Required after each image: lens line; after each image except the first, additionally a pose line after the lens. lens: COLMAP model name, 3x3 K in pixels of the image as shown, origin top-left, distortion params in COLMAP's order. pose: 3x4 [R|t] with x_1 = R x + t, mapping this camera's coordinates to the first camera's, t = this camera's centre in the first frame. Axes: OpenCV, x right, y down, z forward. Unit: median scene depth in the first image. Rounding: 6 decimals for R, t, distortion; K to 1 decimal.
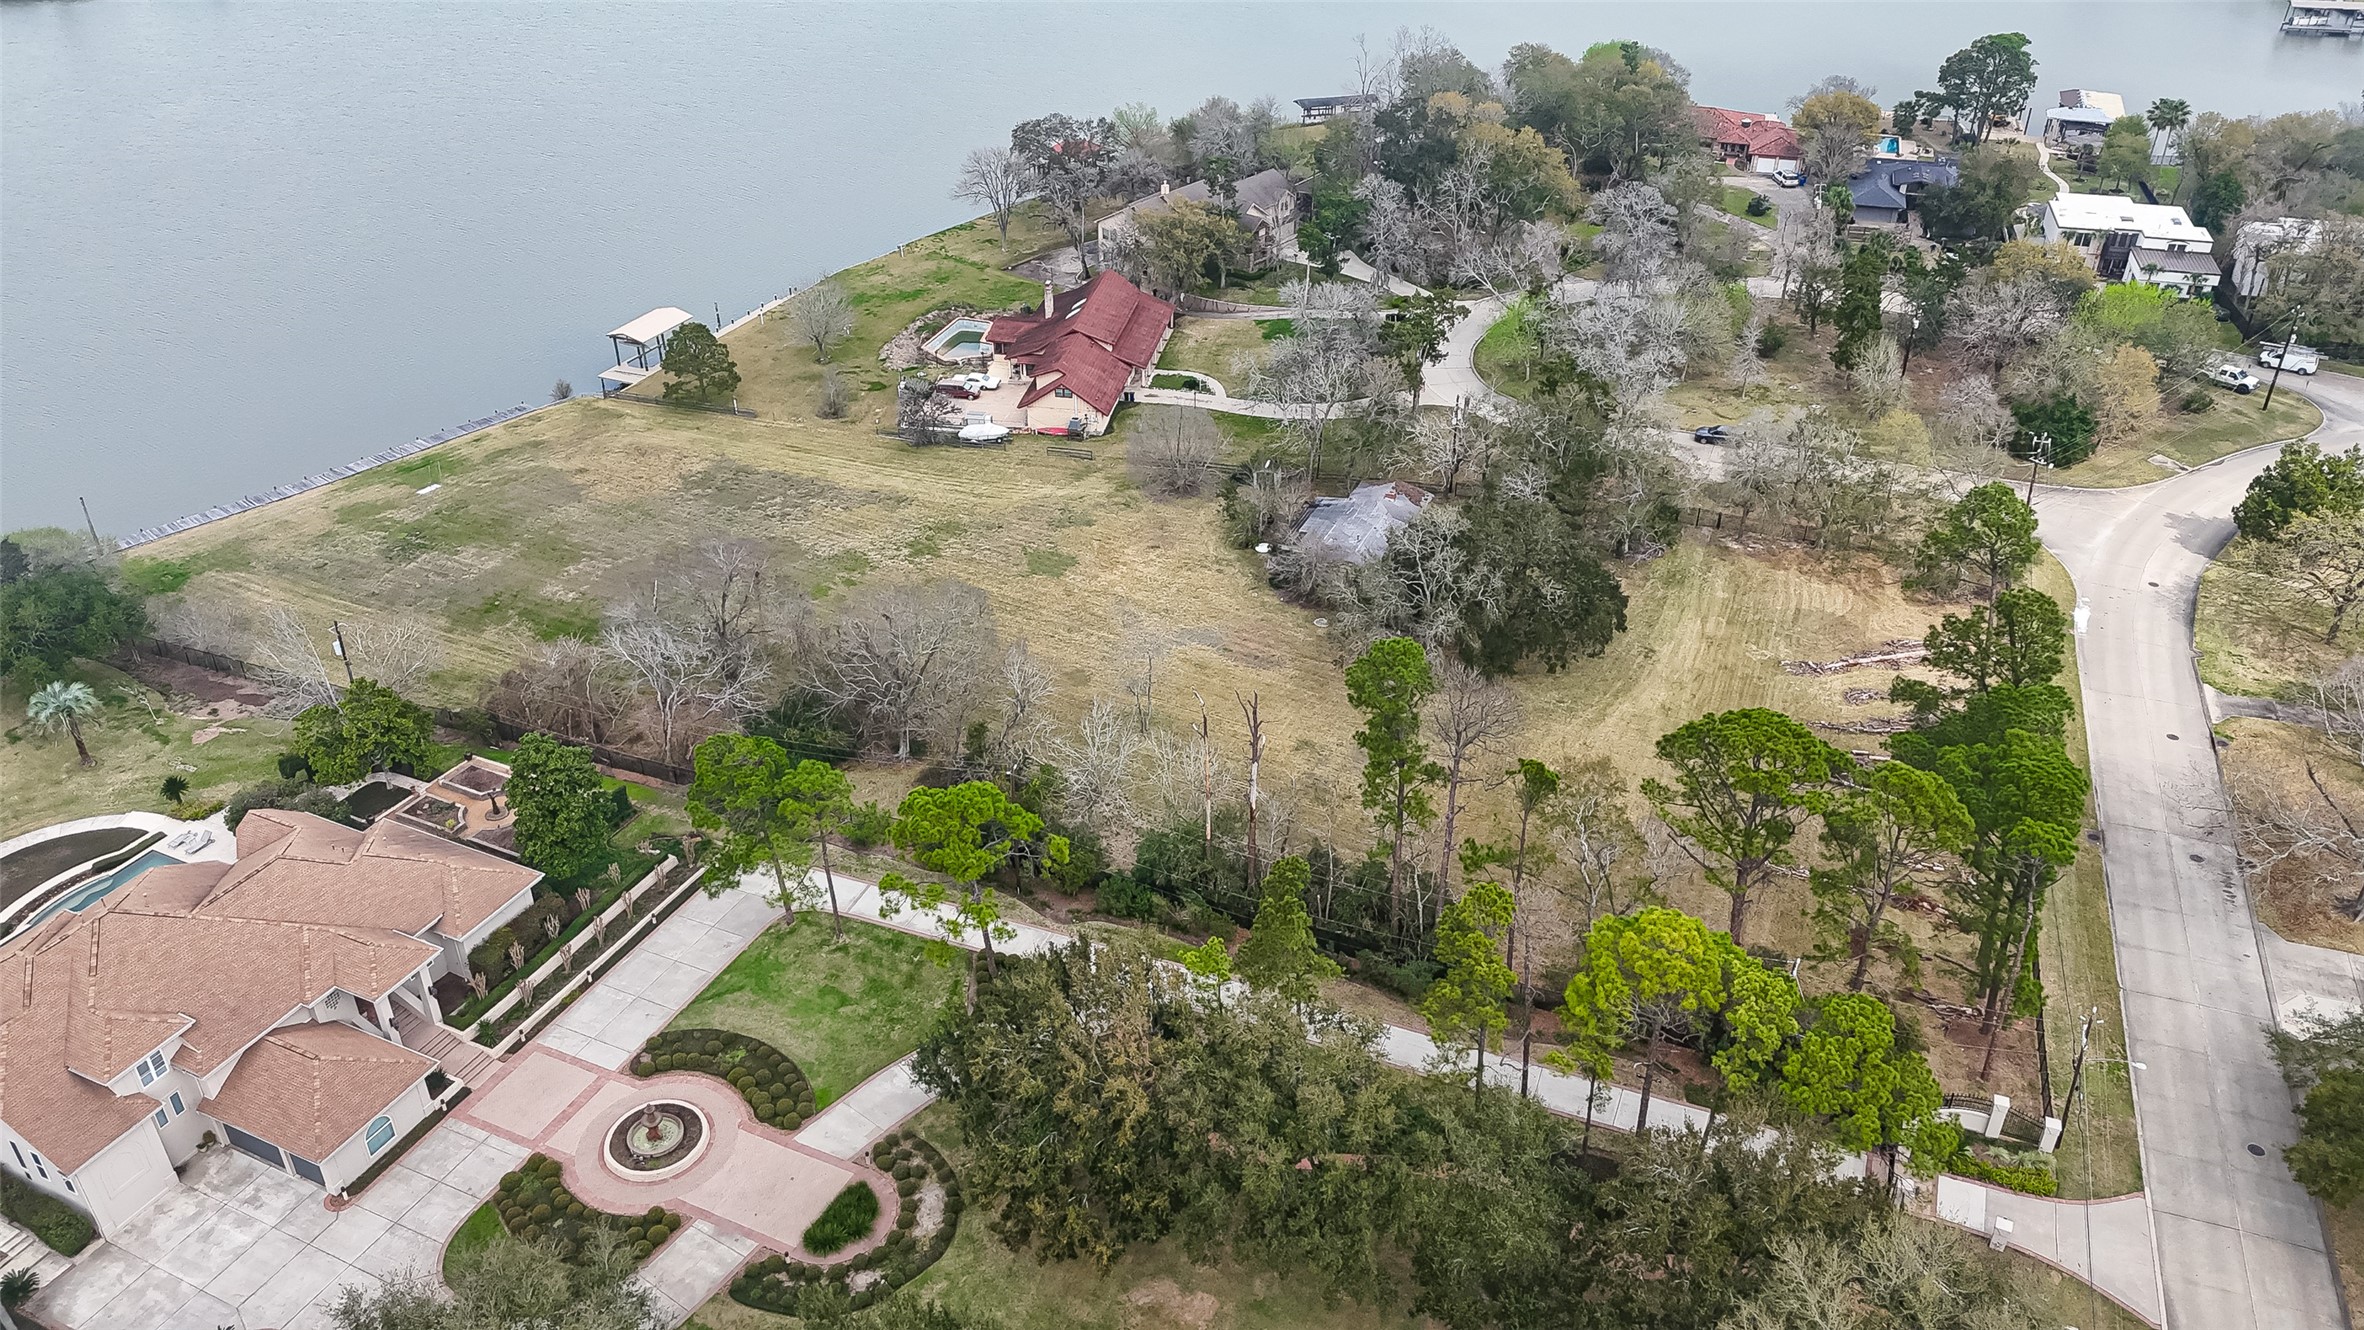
lens RADIAL K [[1731.8, 0, 1178.7], [0, 1731.8, 675.0], [0, 0, 1]] dist [0.084260, -0.080117]
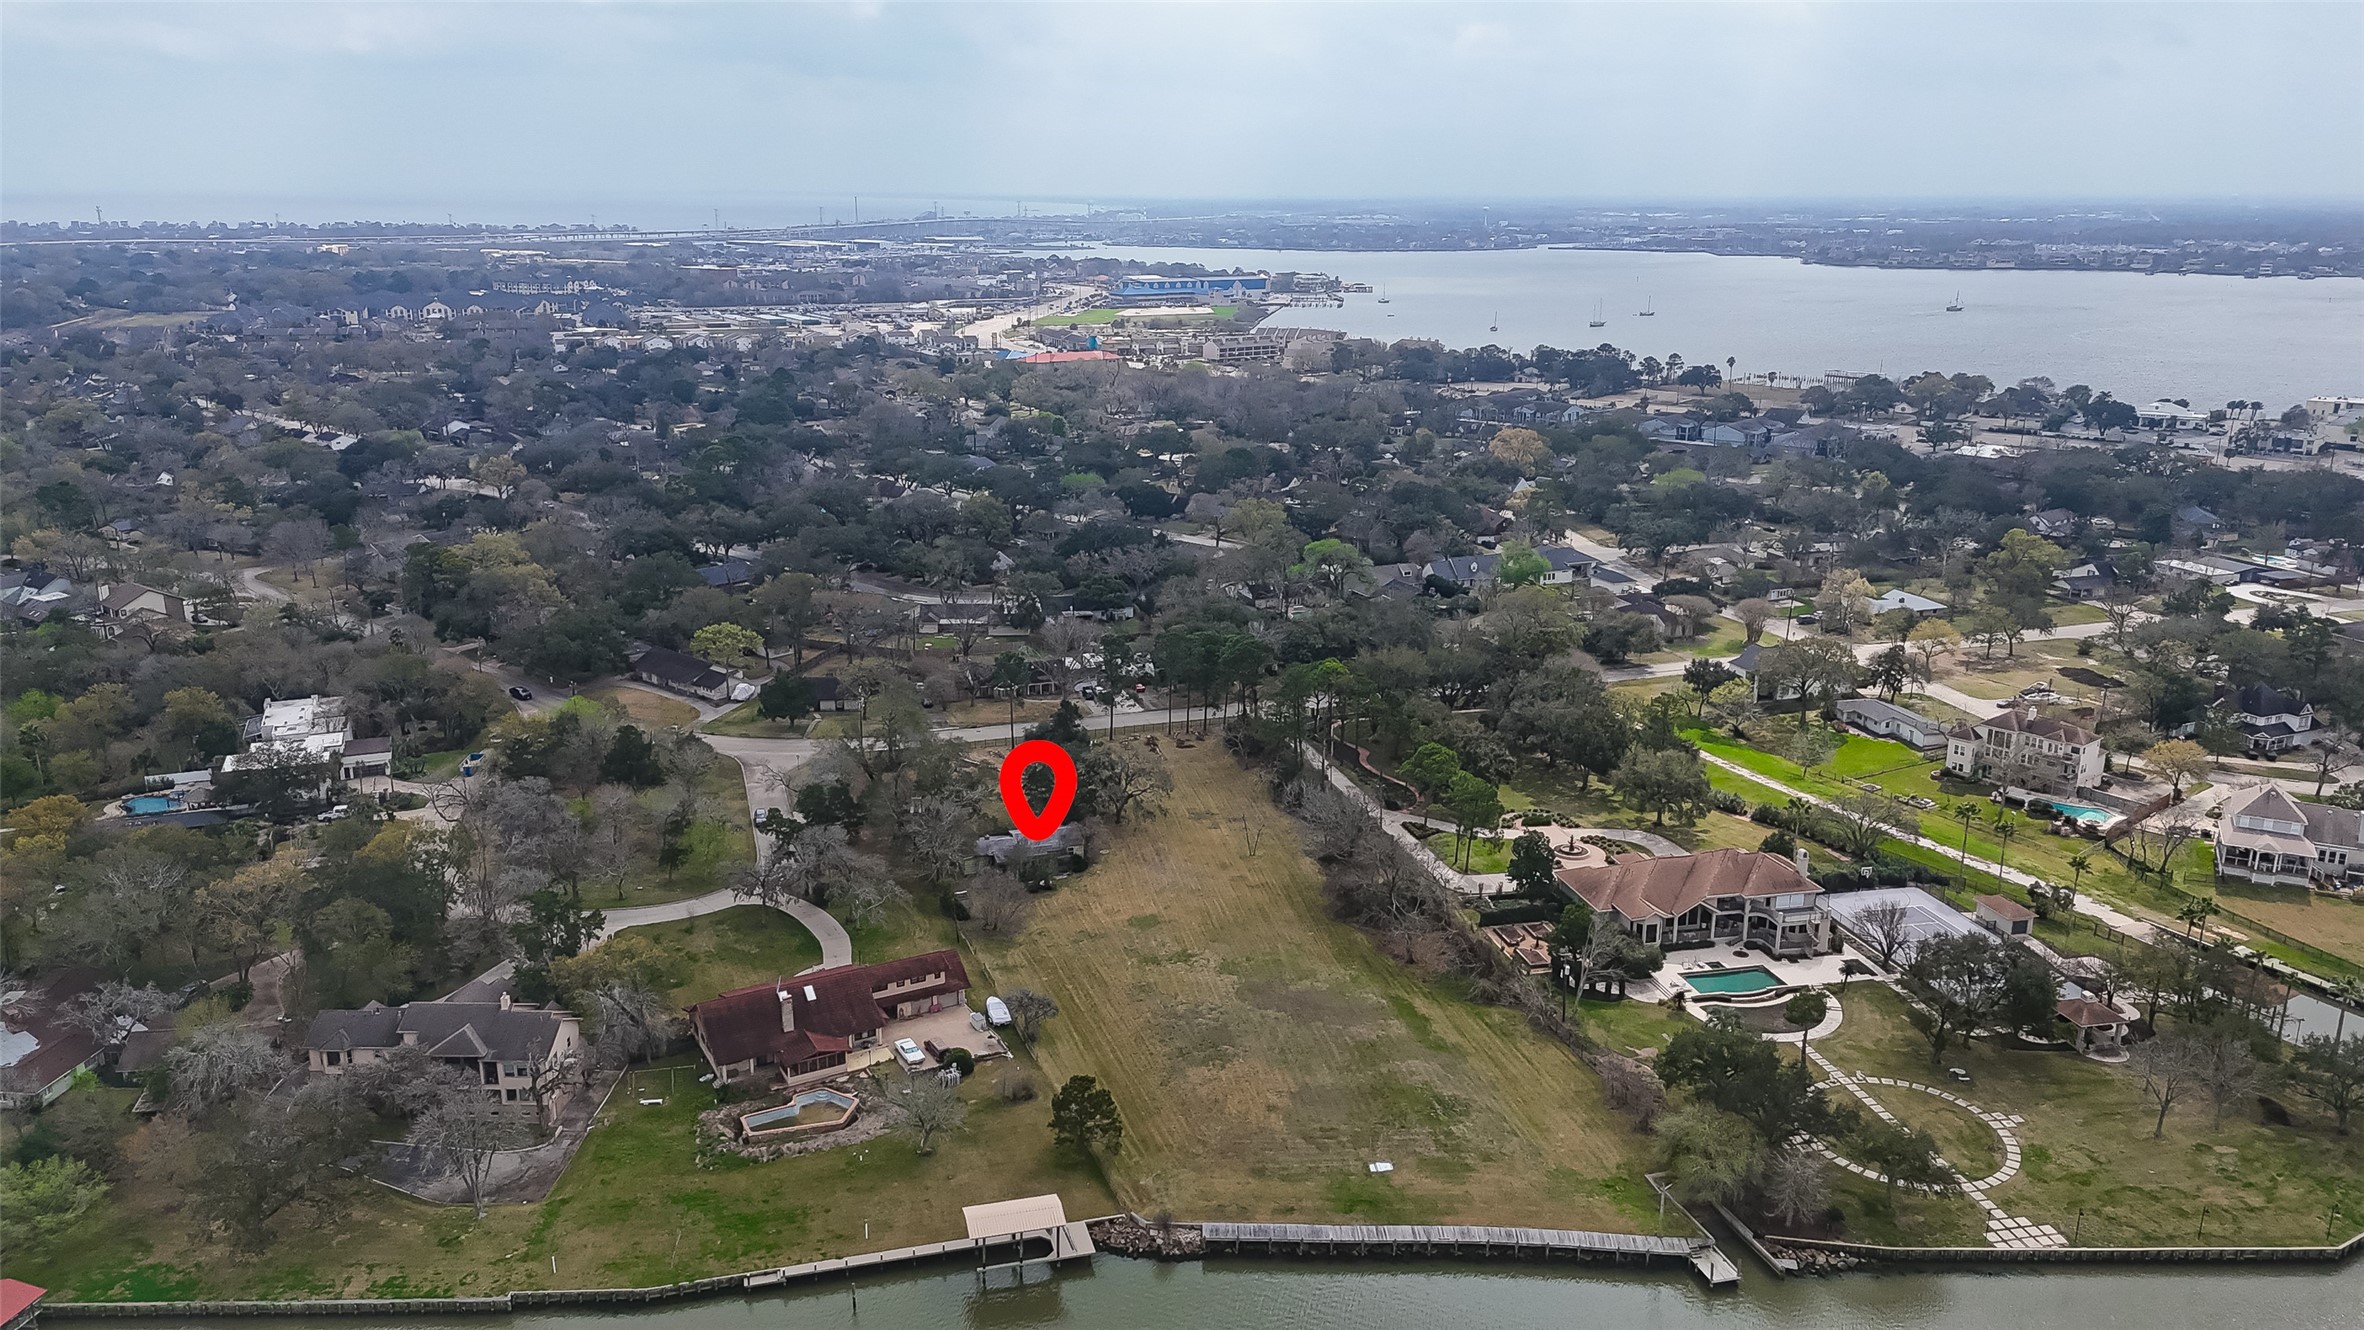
lens RADIAL K [[1731.8, 0, 1178.7], [0, 1731.8, 675.0], [0, 0, 1]] dist [0.084260, -0.080117]
pose [[-0.626672, -0.211763, 0.749959, -1.089181], [0.413274, 0.725581, 0.550215, -0.959626], [-0.660672, 0.654743, -0.367185, 1.289307]]
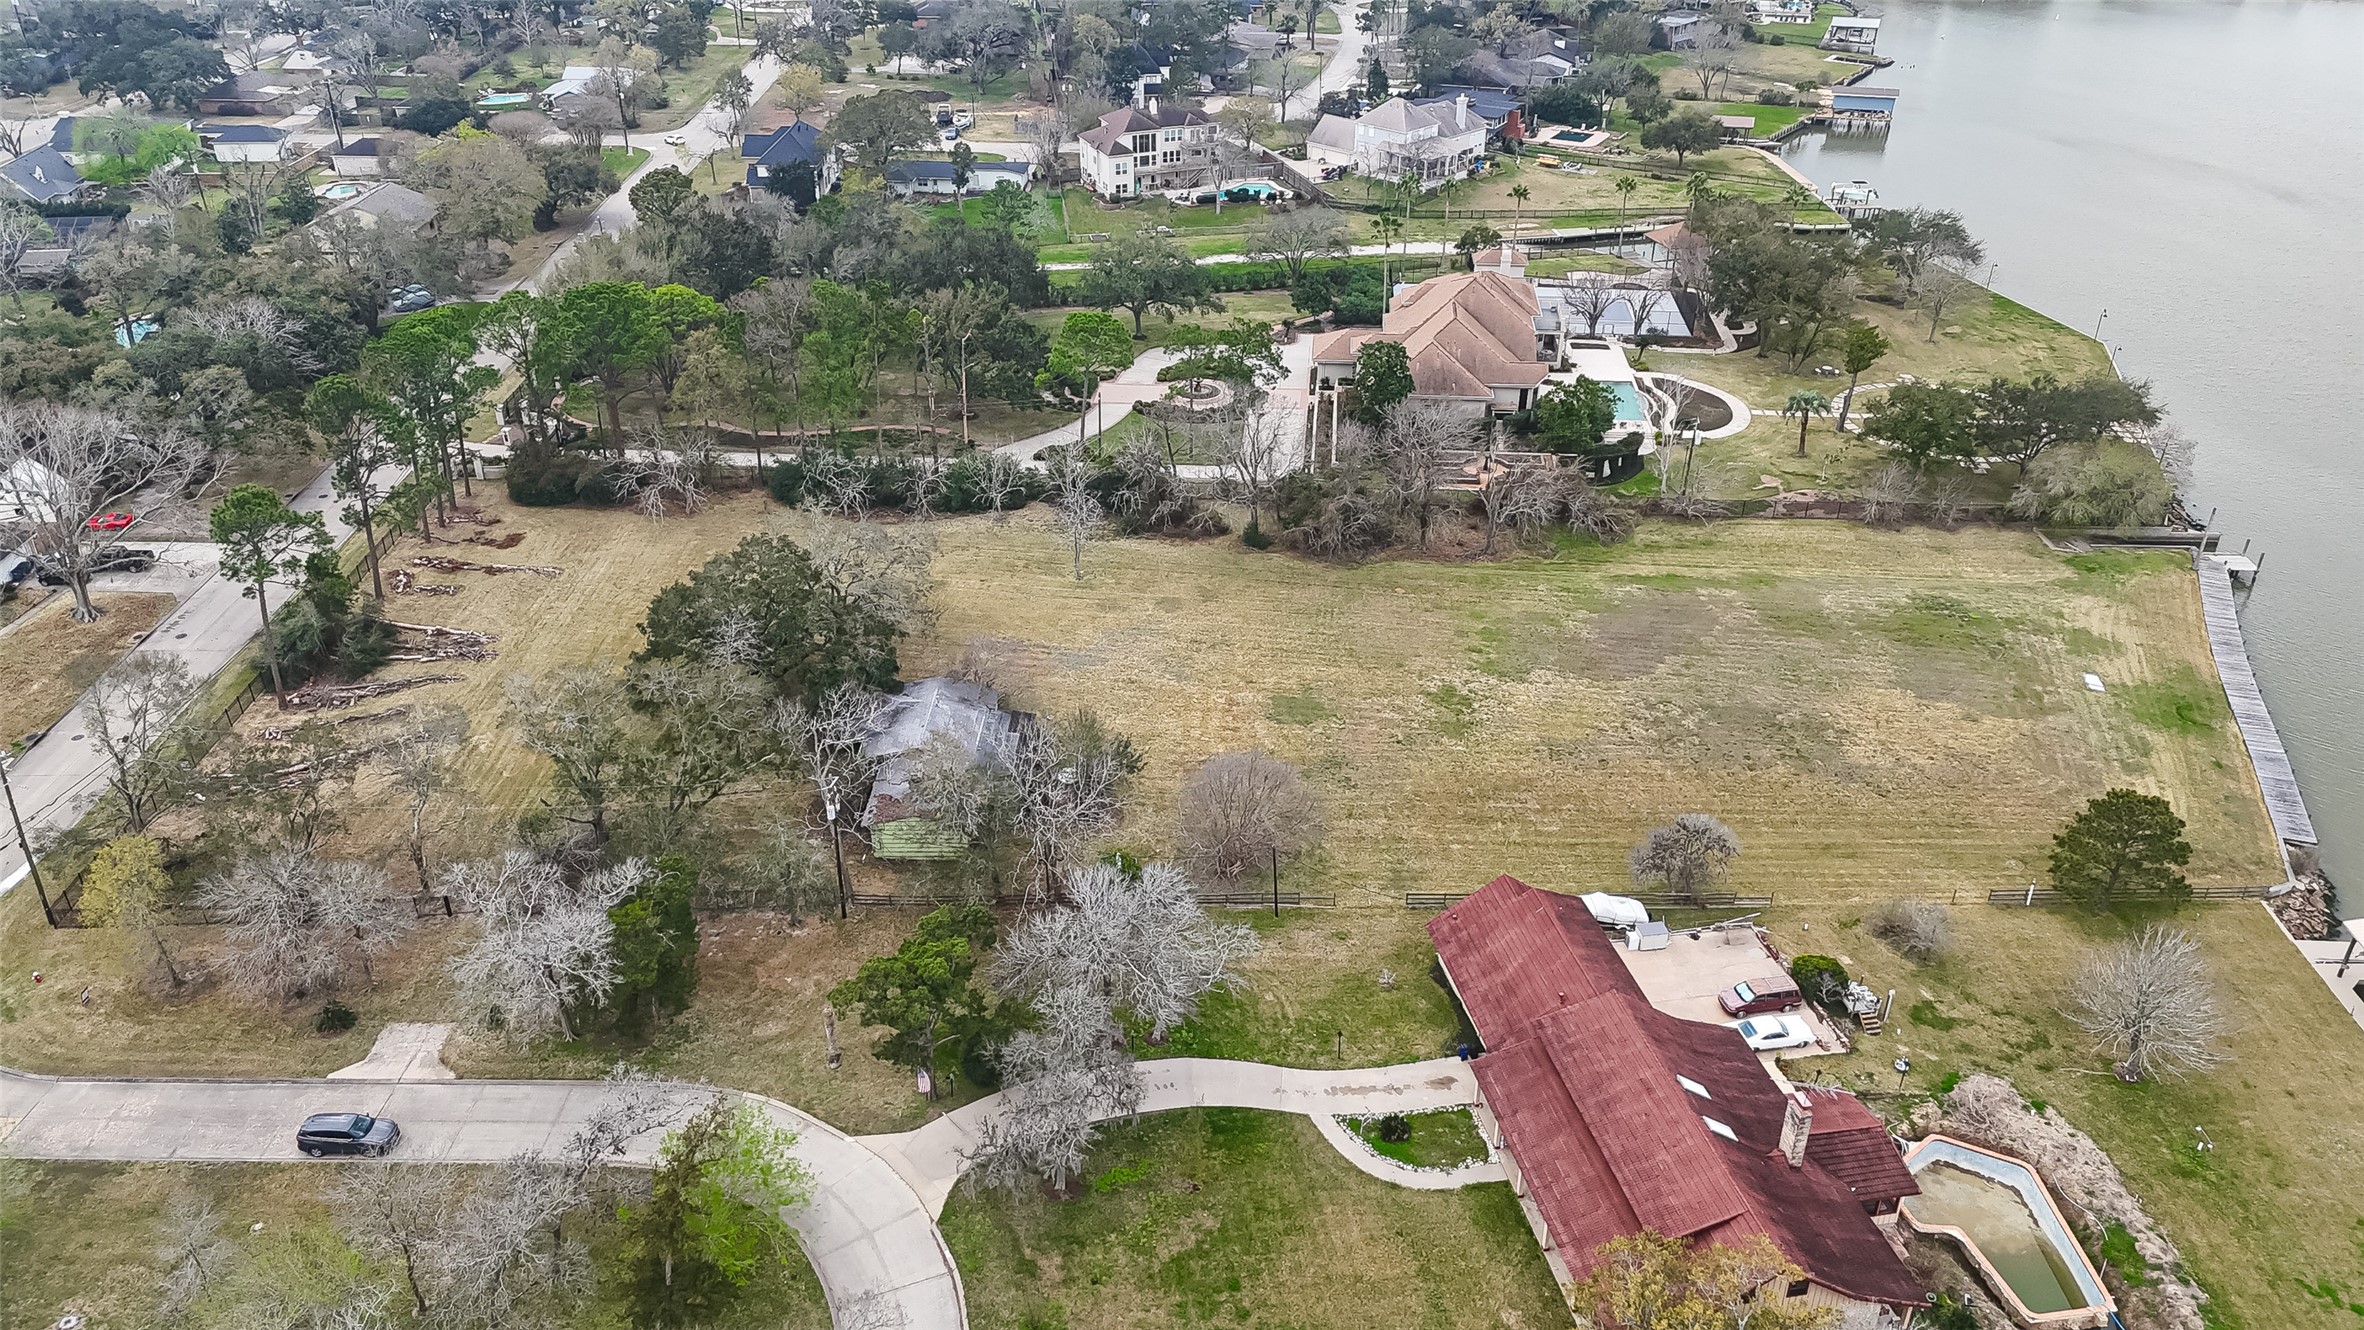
lens RADIAL K [[1731.8, 0, 1178.7], [0, 1731.8, 675.0], [0, 0, 1]] dist [0.084260, -0.080117]
pose [[-0.935511, 0.178766, -0.304733, 0.221511], [-0.186614, 0.482364, 0.855862, -0.737487], [0.299992, 0.857536, -0.417896, 1.228285]]
